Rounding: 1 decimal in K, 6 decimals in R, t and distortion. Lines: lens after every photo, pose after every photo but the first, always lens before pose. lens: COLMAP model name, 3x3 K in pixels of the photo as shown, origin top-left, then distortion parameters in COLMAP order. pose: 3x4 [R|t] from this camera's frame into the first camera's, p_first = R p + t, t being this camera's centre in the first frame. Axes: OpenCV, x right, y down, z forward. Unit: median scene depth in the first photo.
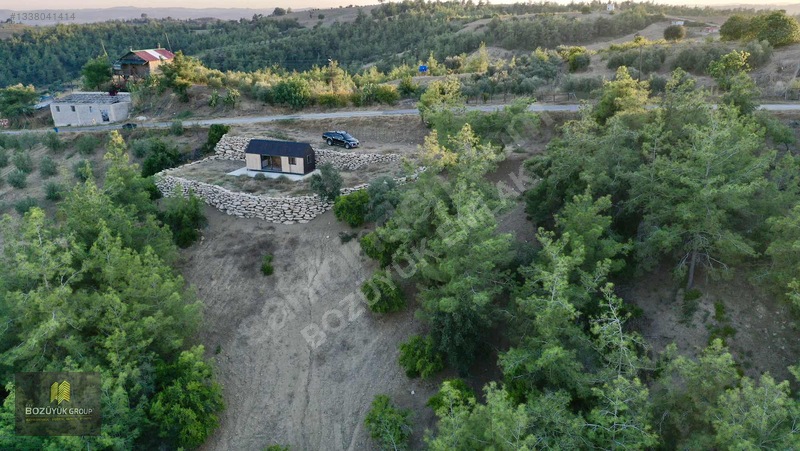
lens RADIAL K [[630.3, 0, 401.8], [0, 630.3, 224.2], [0, 0, 1]] dist [0.006850, 0.001206]
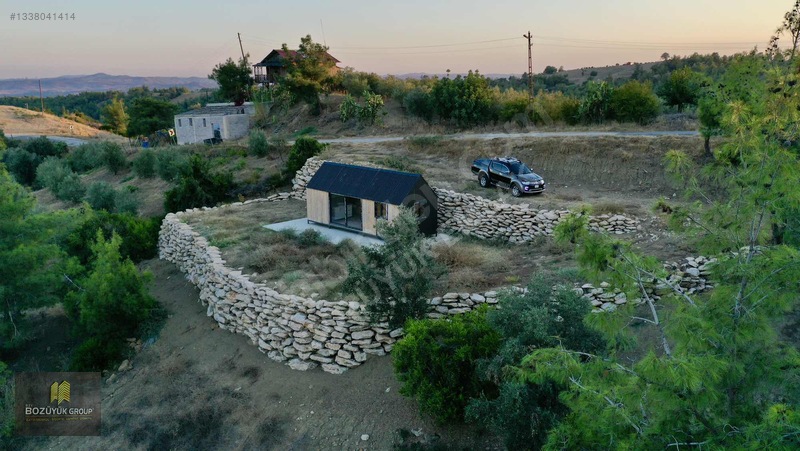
lens RADIAL K [[630.3, 0, 401.8], [0, 630.3, 224.2], [0, 0, 1]] dist [0.006850, 0.001206]
pose [[0.914250, 0.092380, -0.394477, 0.018099], [-0.129852, 0.989108, -0.069316, -0.057045], [0.383777, 0.114596, 0.916288, 0.548866]]
